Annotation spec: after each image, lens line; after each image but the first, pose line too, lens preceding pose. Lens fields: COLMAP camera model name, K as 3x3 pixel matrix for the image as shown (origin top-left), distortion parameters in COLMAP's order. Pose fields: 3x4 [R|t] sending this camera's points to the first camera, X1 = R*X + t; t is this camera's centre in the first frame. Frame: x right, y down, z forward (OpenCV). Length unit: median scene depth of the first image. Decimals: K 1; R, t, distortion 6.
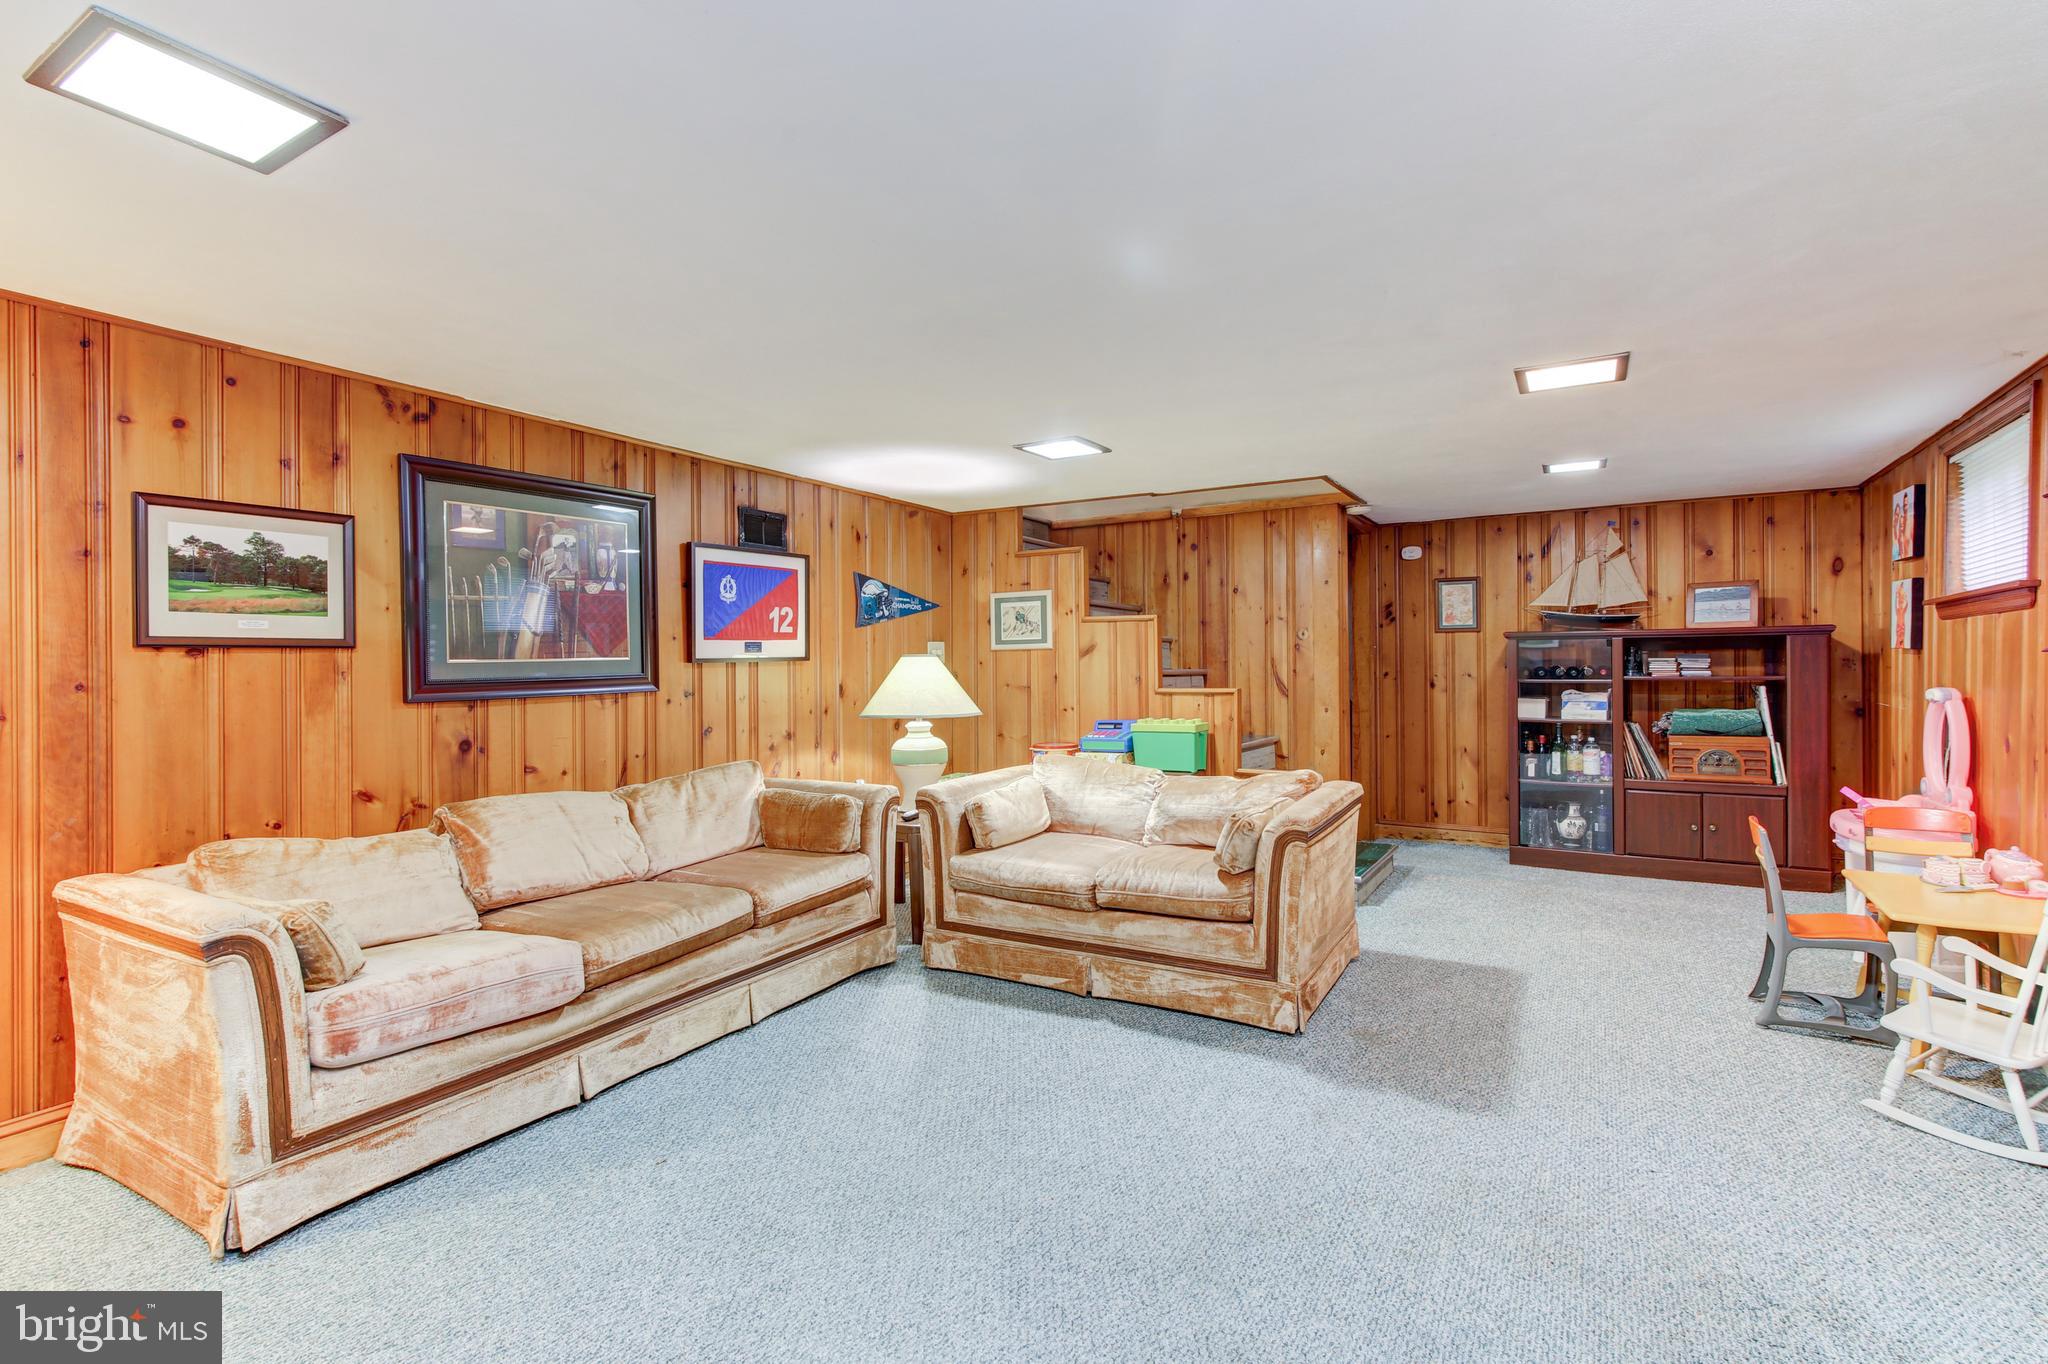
lens RADIAL K [[924.1, 0, 1034.7], [0, 924.1, 679.0], [0, 0, 1]] dist [0.000137, 0.000204]
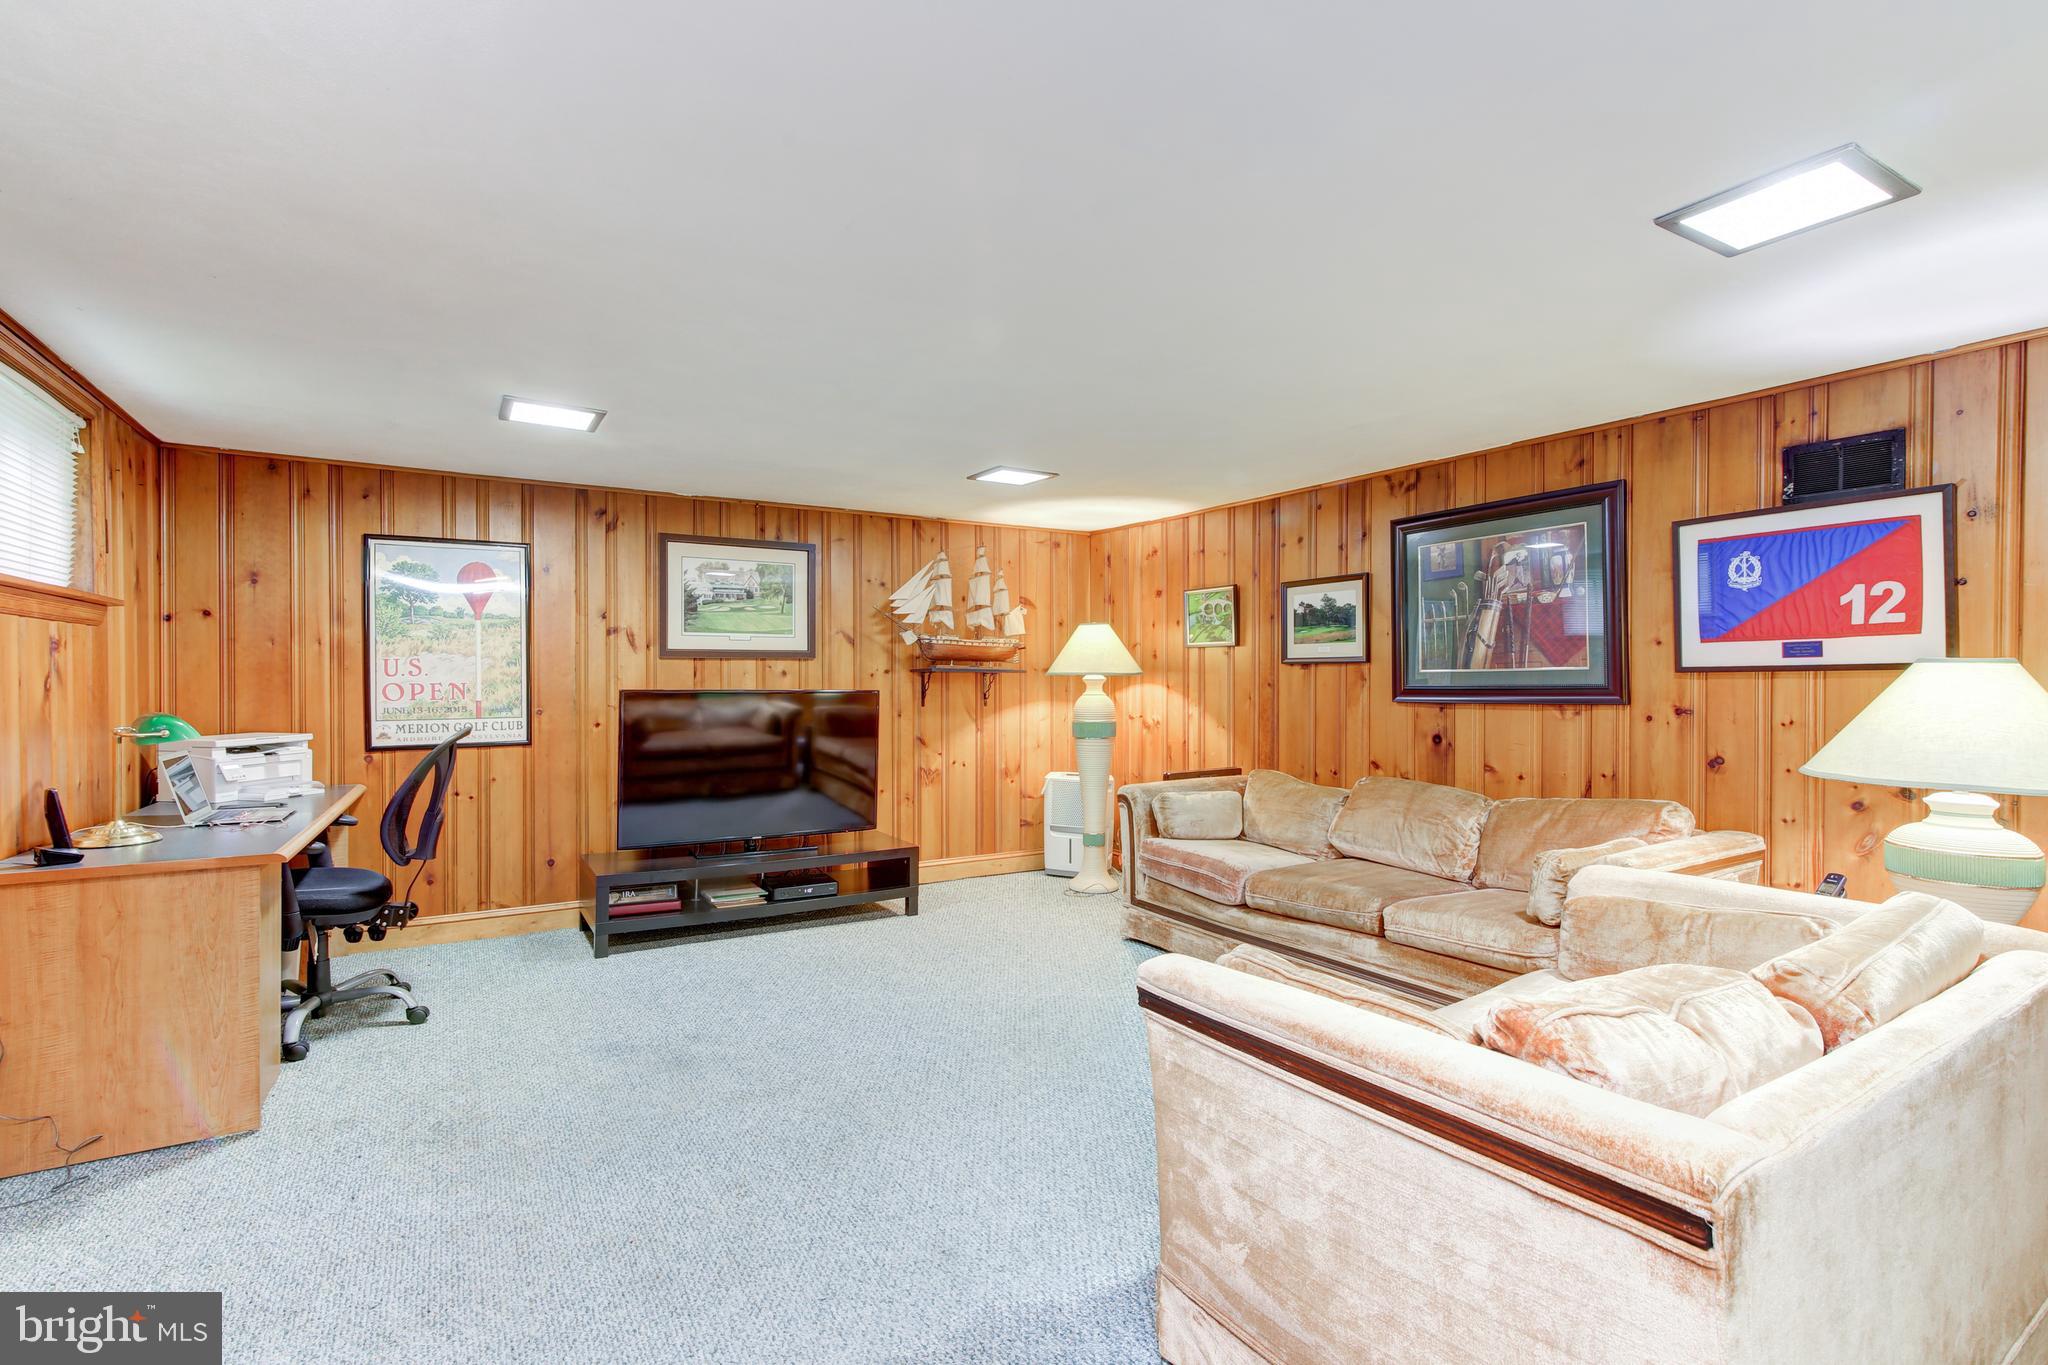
lens RADIAL K [[924.1, 0, 1034.7], [0, 924.1, 679.5], [0, 0, 1]] dist [0.000137, 0.000204]
pose [[-0.447633, 0.021556, -0.893957, 0.701971], [-0.002301, 0.999678, 0.025257, -0.036085], [0.894214, 0.013363, -0.447440, 1.017777]]
